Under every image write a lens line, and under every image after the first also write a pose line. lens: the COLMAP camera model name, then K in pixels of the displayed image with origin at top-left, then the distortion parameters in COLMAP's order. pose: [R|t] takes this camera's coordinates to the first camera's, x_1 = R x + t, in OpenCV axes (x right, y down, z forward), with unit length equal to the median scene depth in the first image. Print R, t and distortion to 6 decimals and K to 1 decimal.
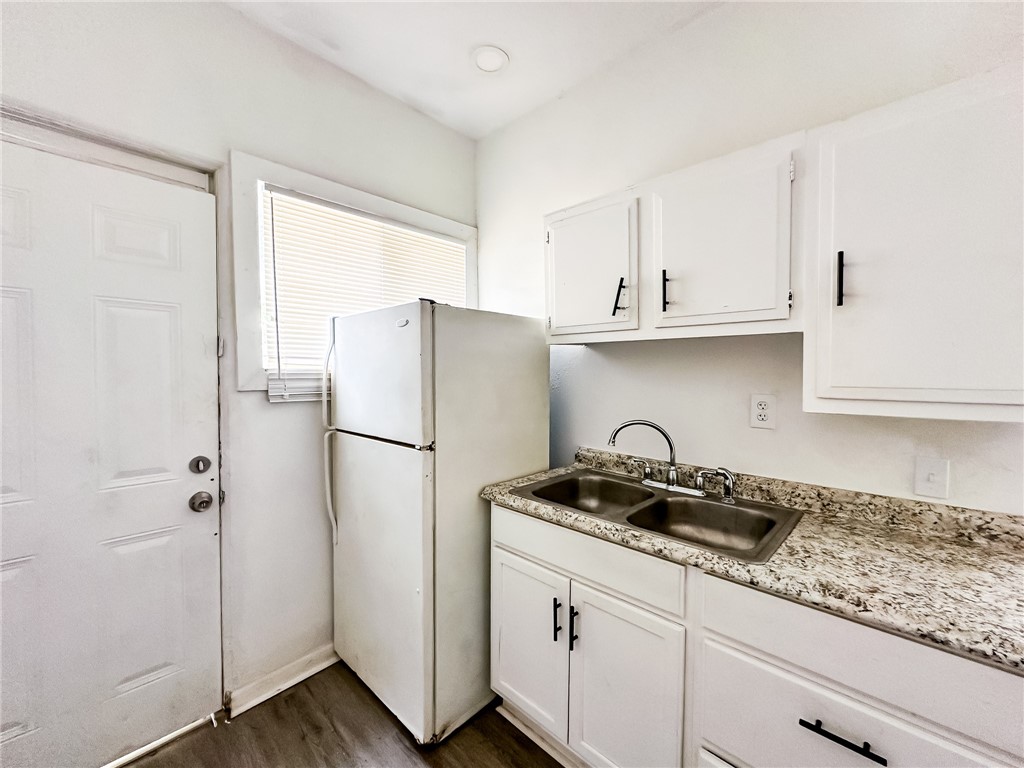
lens RADIAL K [[418.8, 0, 516.0], [0, 418.8, 384.1], [0, 0, 1]] dist [-0.003214, -0.000139]
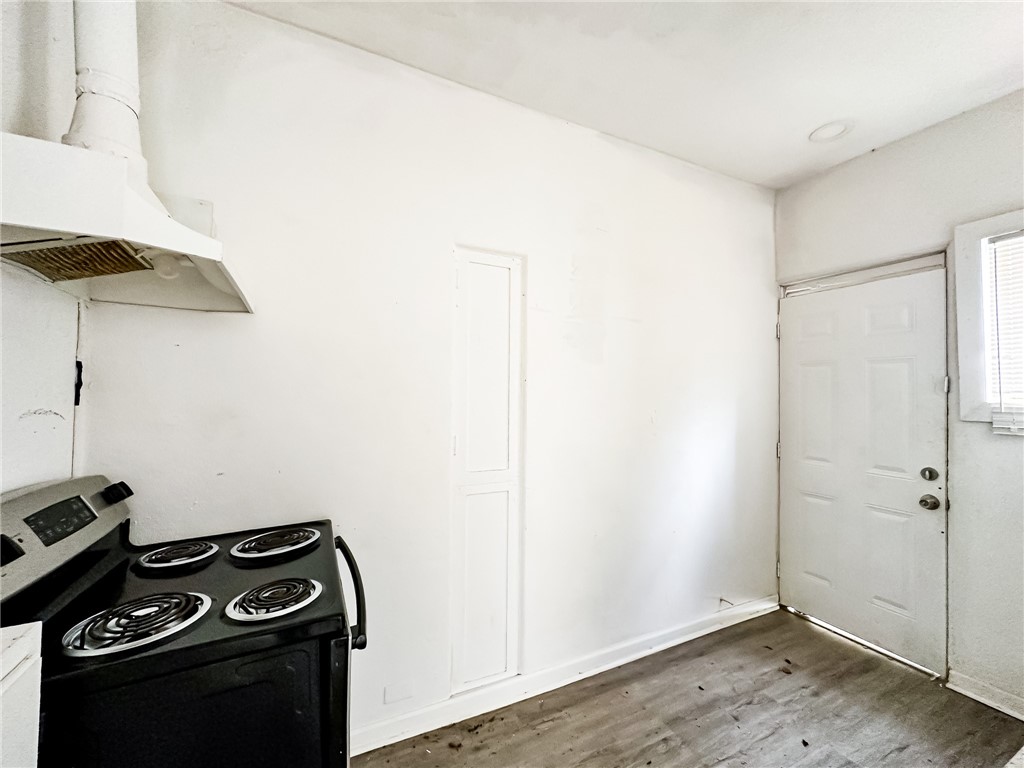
lens RADIAL K [[418.8, 0, 514.0], [0, 418.8, 384.6], [0, 0, 1]] dist [-0.003214, -0.000139]
pose [[-0.356502, -0.022709, -0.934018, 0.941009], [-0.035907, 0.999299, -0.010591, -0.029001], [0.933604, 0.029762, -0.357068, 0.225153]]
